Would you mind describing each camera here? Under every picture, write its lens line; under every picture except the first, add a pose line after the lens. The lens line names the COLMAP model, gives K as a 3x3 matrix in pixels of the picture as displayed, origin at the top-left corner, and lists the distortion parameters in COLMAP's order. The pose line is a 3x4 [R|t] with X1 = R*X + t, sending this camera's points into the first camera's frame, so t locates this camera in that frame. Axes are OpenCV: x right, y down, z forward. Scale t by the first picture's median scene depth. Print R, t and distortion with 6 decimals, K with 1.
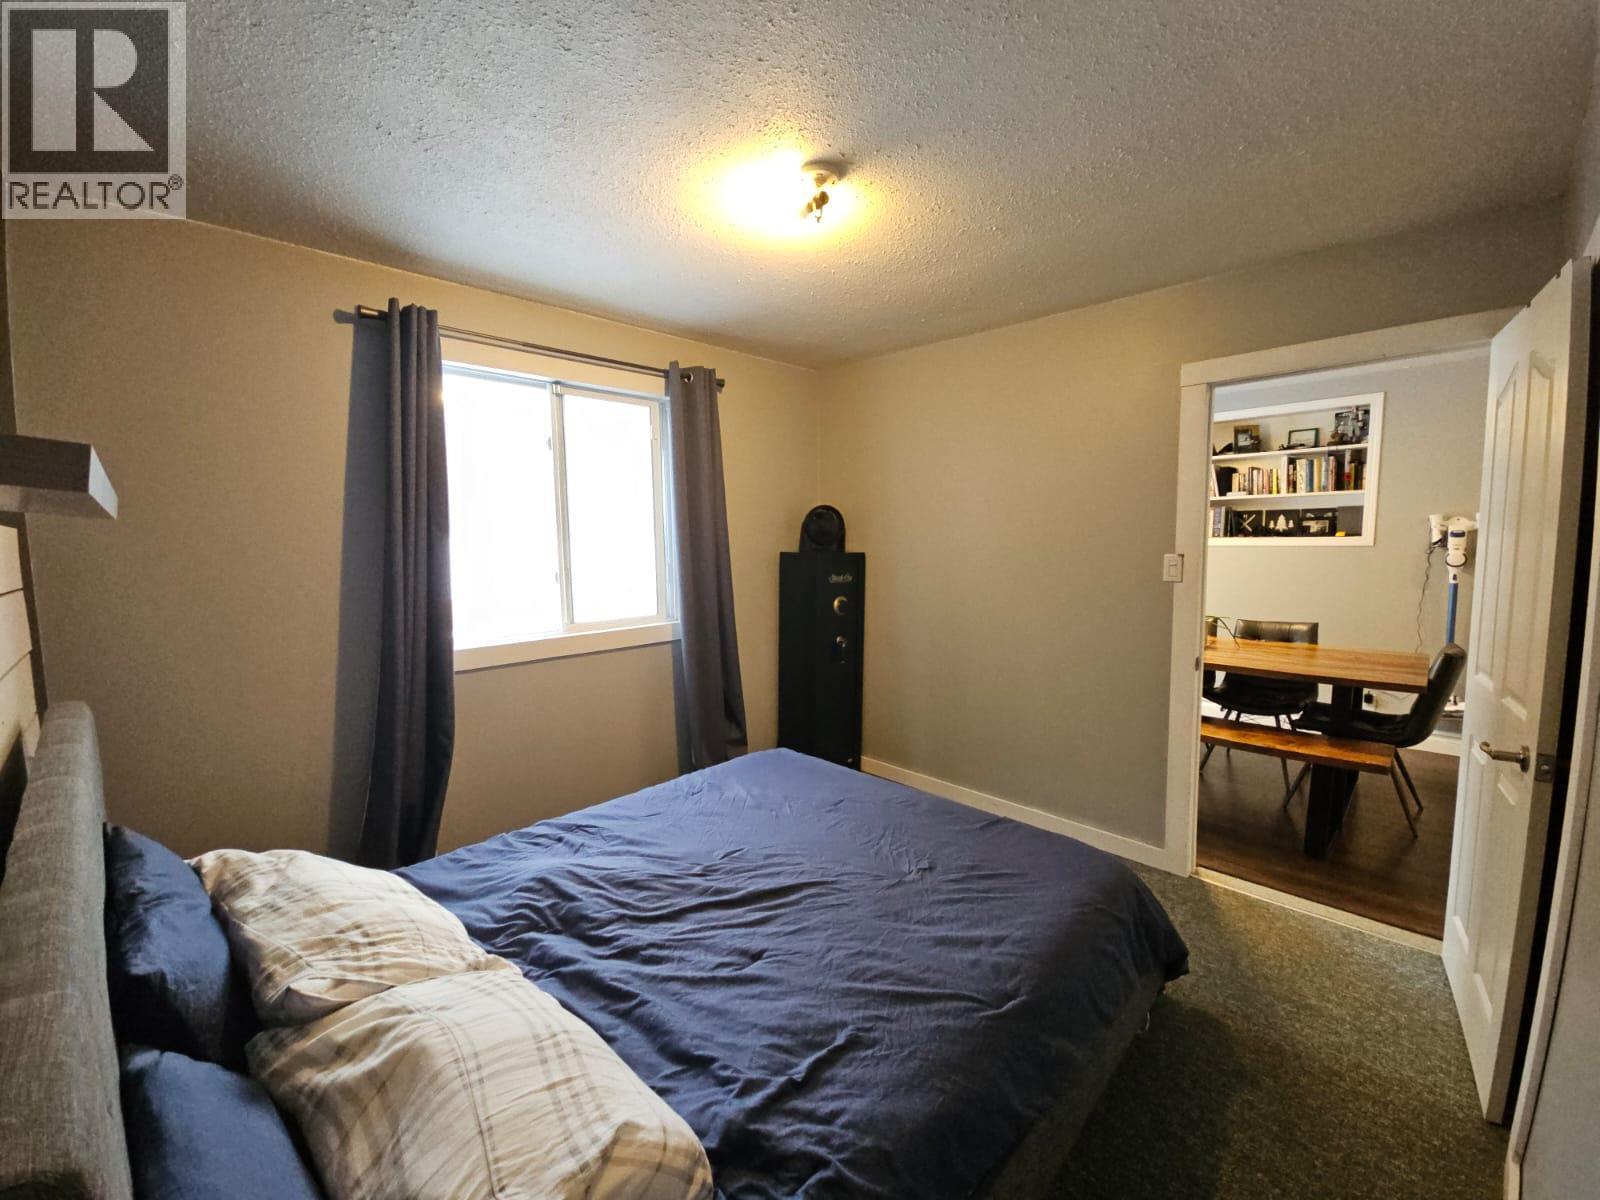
lens RADIAL K [[647.4, 0, 799.4], [0, 647.4, 599.4], [0, 0, 1]] dist [0.008758, -0.005343]
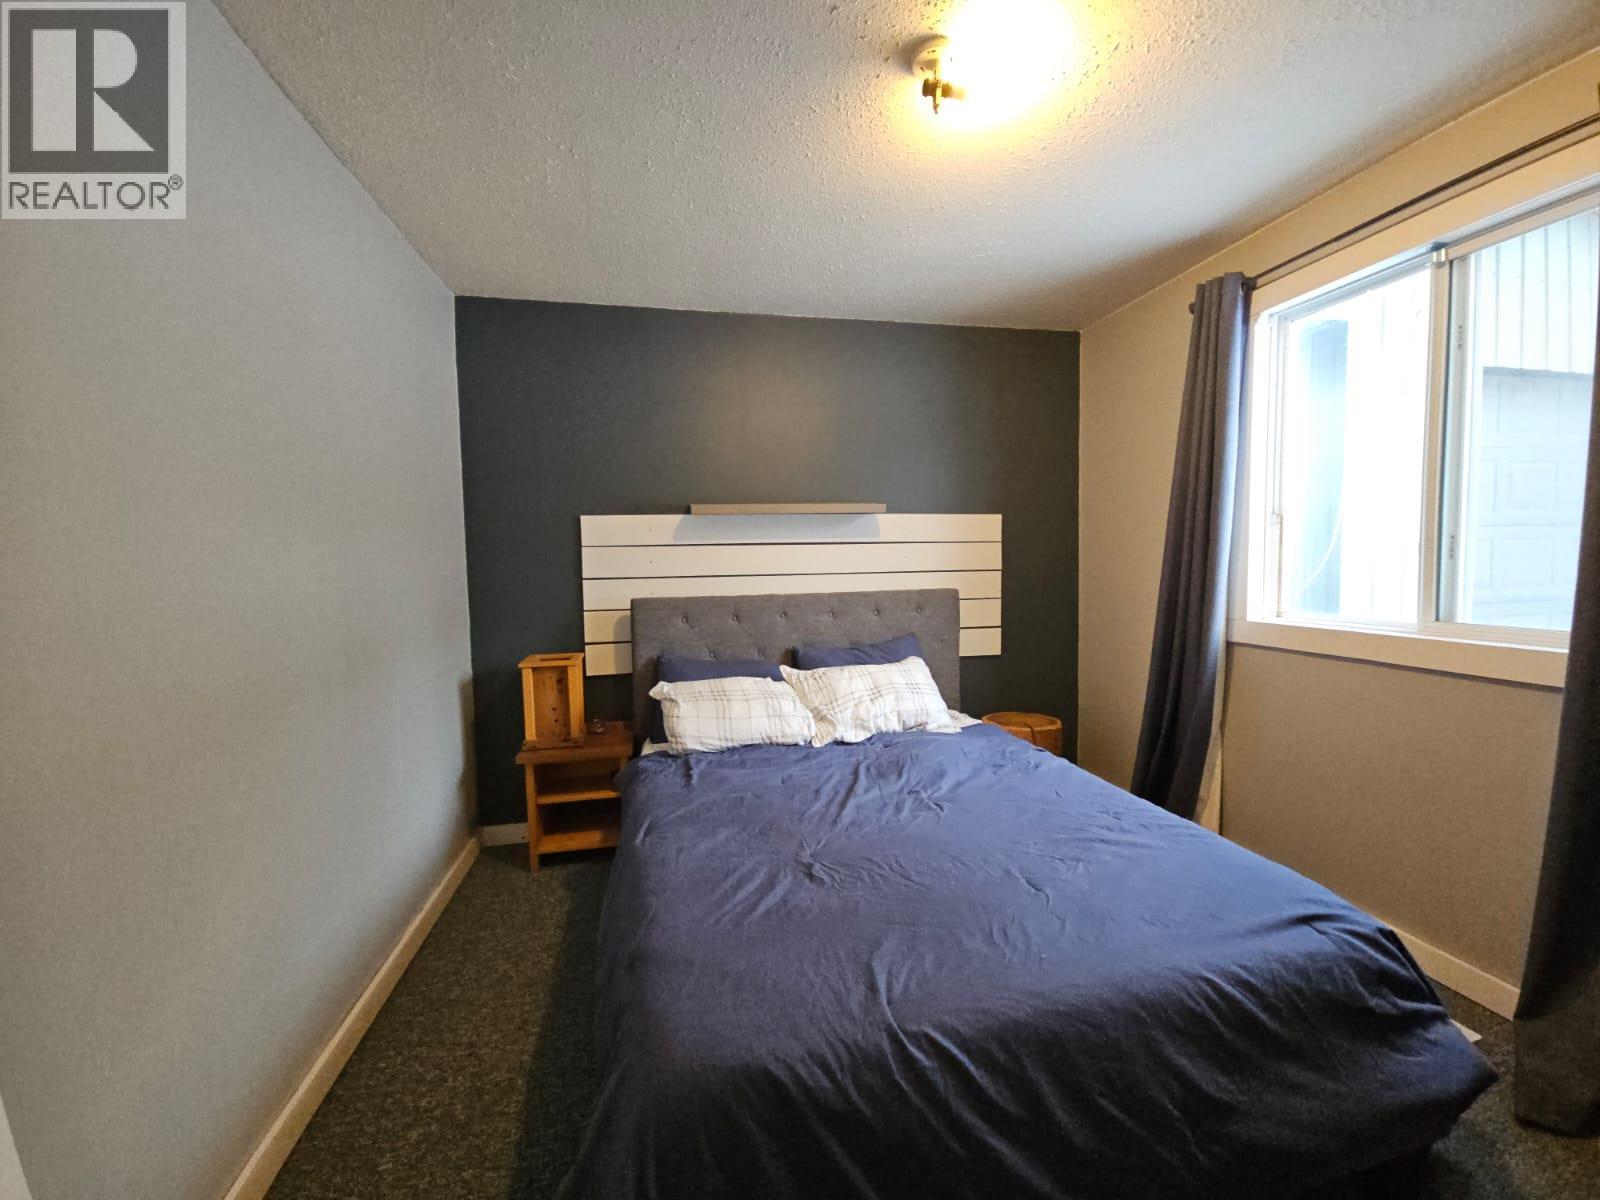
lens RADIAL K [[647.4, 0, 799.4], [0, 647.4, 599.4], [0, 0, 1]] dist [0.008758, -0.005343]
pose [[-0.549362, 0.074763, -0.832233, 0.371236], [-0.053334, 0.990821, 0.124216, -0.021580], [0.833881, 0.112626, -0.540332, 0.584148]]
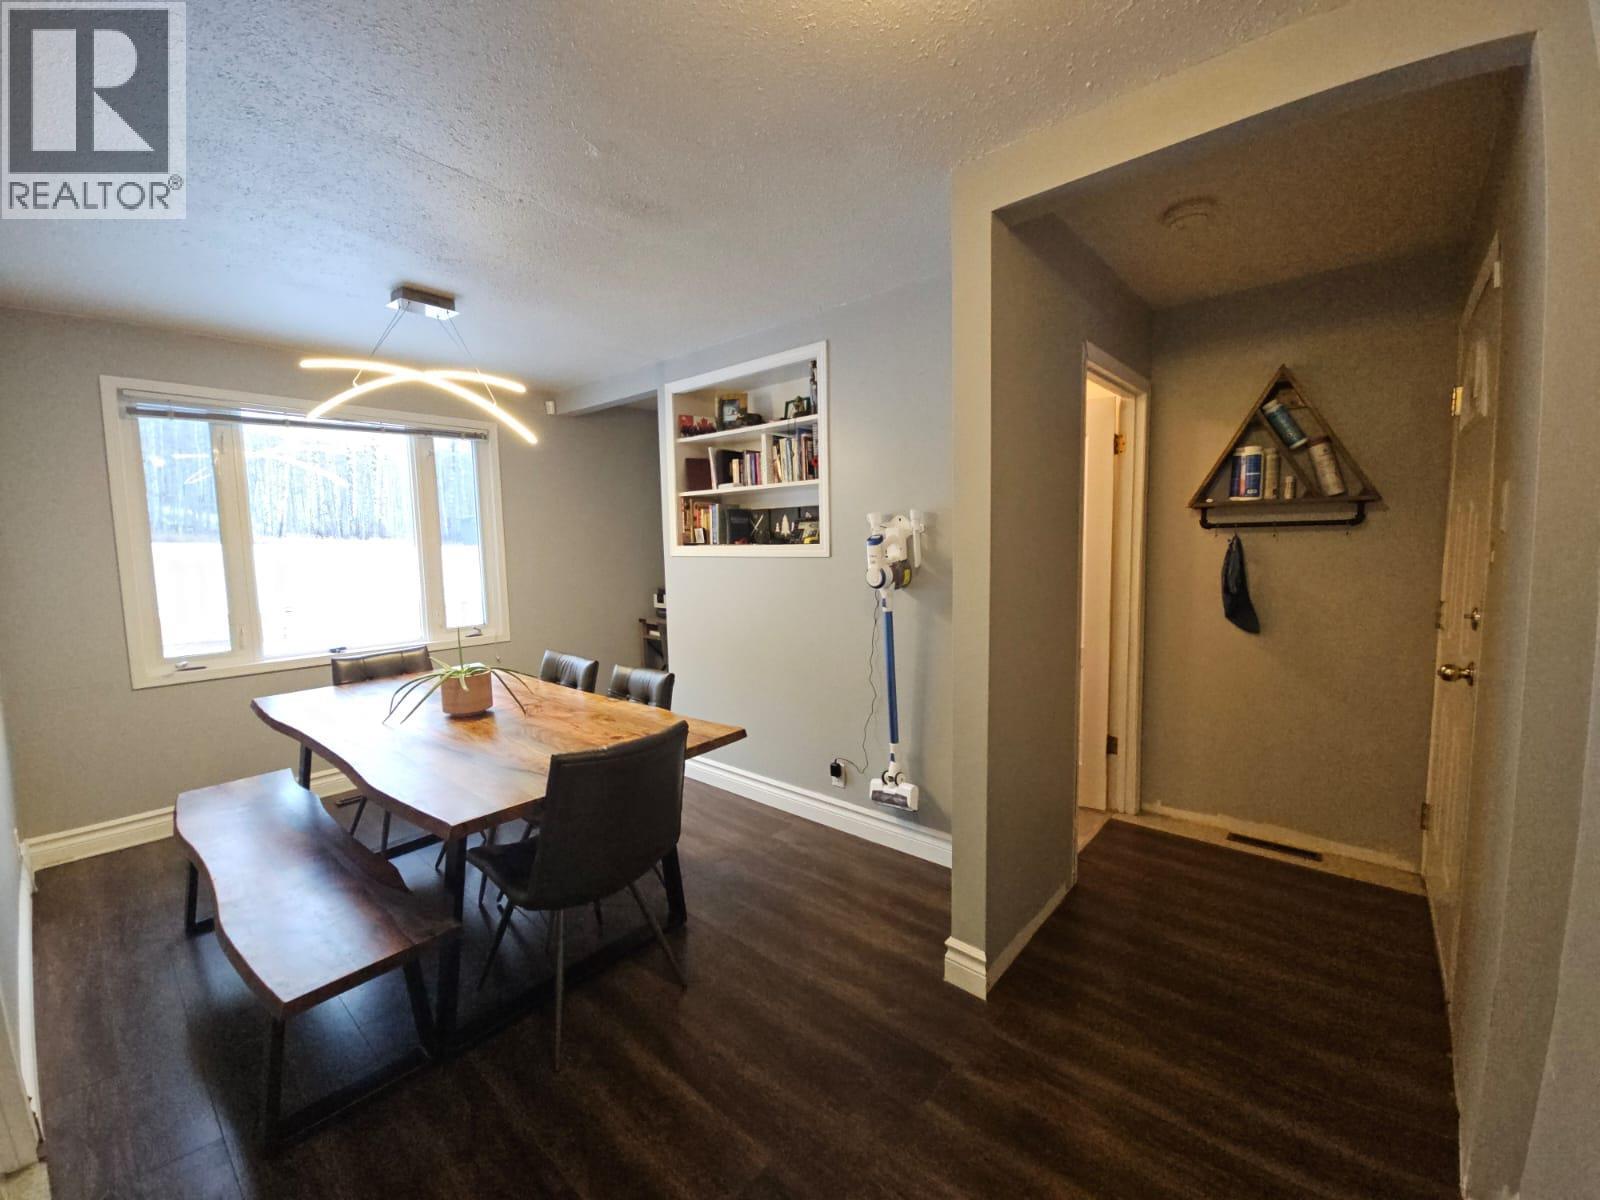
lens RADIAL K [[647.4, 0, 799.4], [0, 647.4, 599.4], [0, 0, 1]] dist [0.008758, -0.005343]
pose [[0.997546, -0.009251, 0.069394, 0.782700], [0.009847, 0.999917, -0.008249, -0.029416], [-0.069312, 0.008912, 0.997555, 0.287305]]
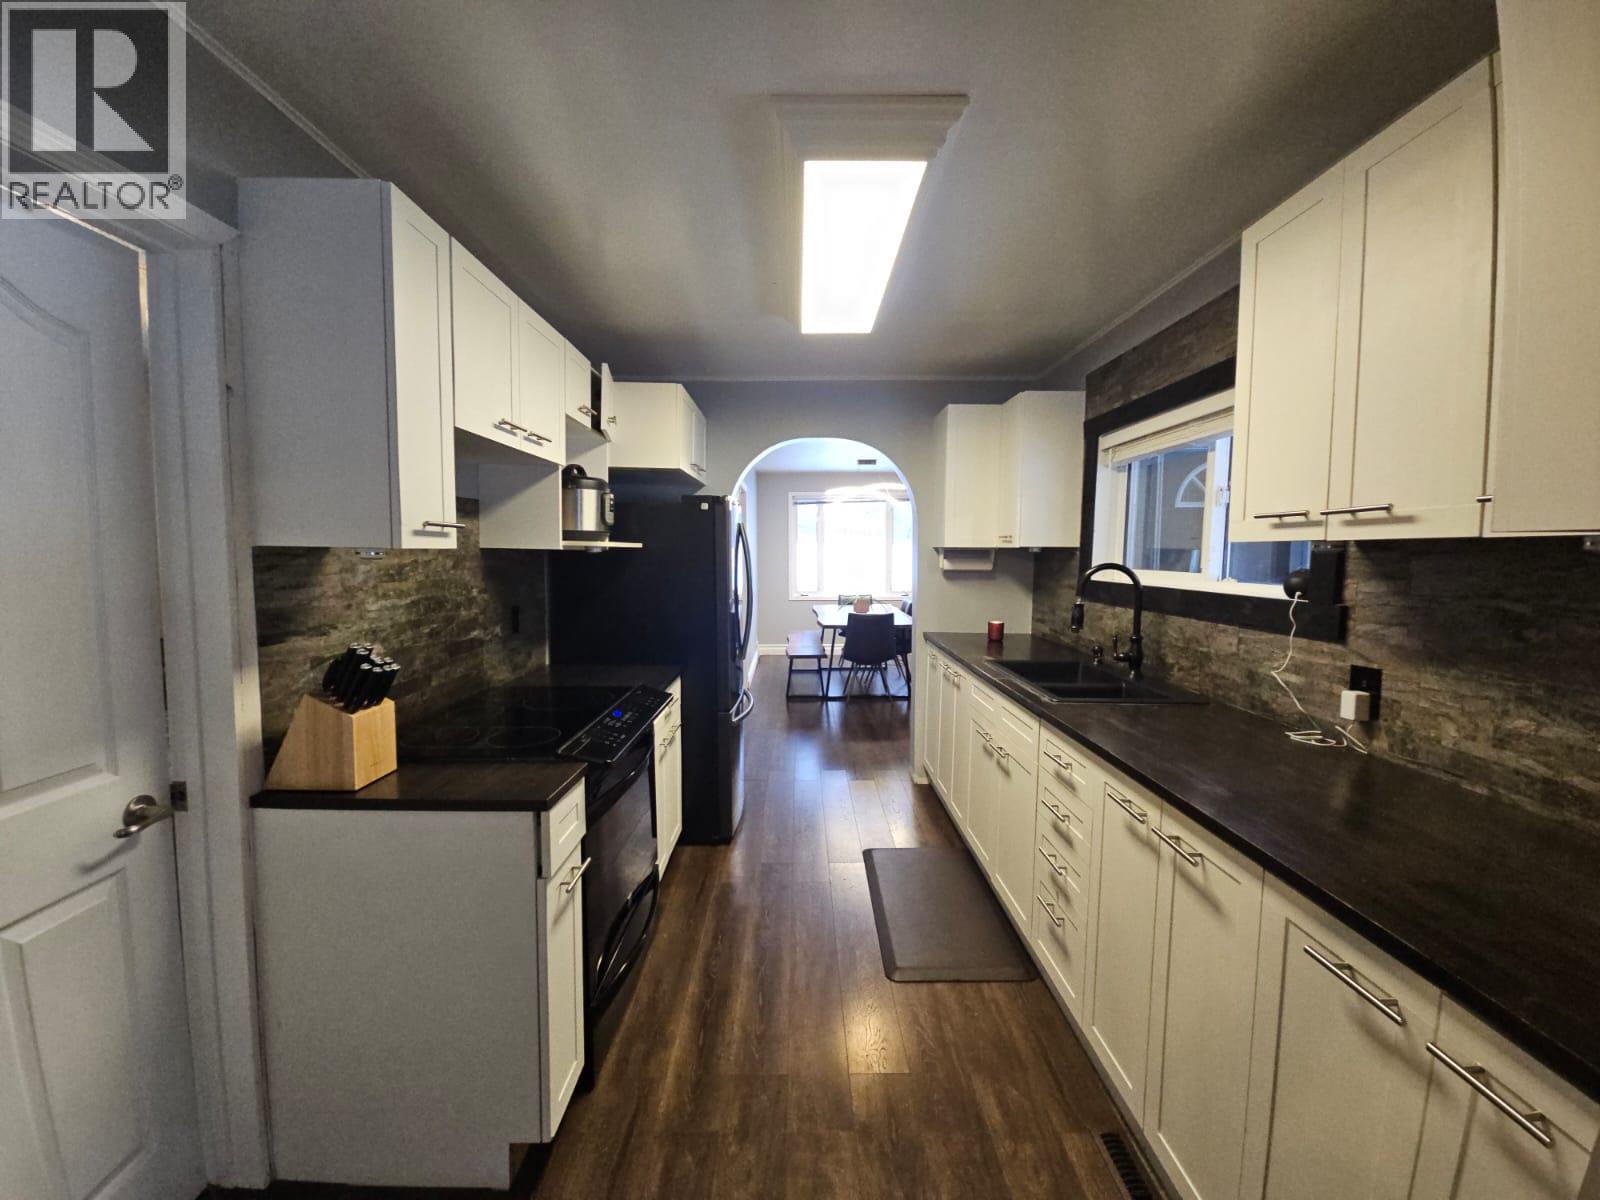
lens RADIAL K [[647.4, 0, 799.4], [0, 647.4, 599.4], [0, 0, 1]] dist [0.008758, -0.005343]
pose [[0.711160, 0.069902, -0.699547, 1.535369], [-0.077737, 0.996762, 0.020573, 0.008215], [0.698719, 0.039750, 0.714291, -0.368260]]
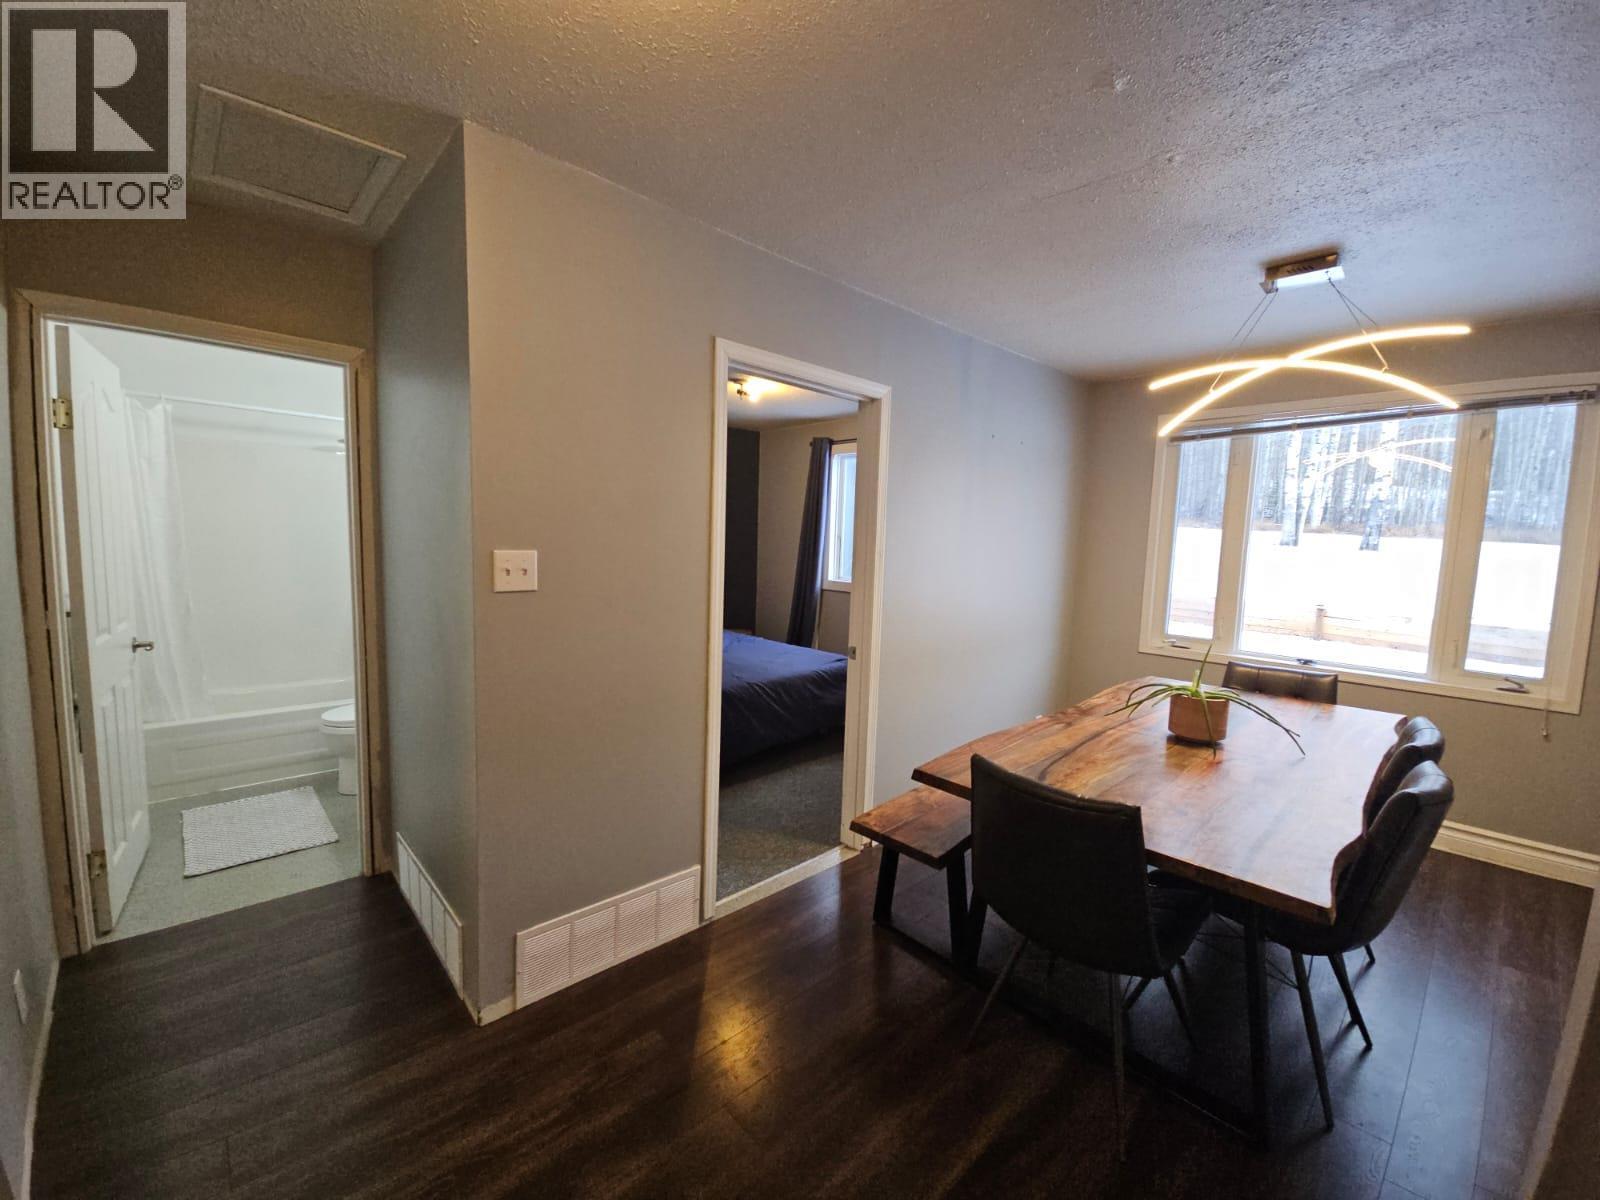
lens RADIAL K [[649.5, 0, 798.3], [0, 649.5, 599.2], [0, 0, 1]] dist [0.003281, 0.000324]
pose [[-0.033952, 0.113158, -0.992997, 1.070633], [-0.126495, 0.985093, 0.116582, -0.066709], [0.991386, 0.129567, -0.019132, 0.574285]]
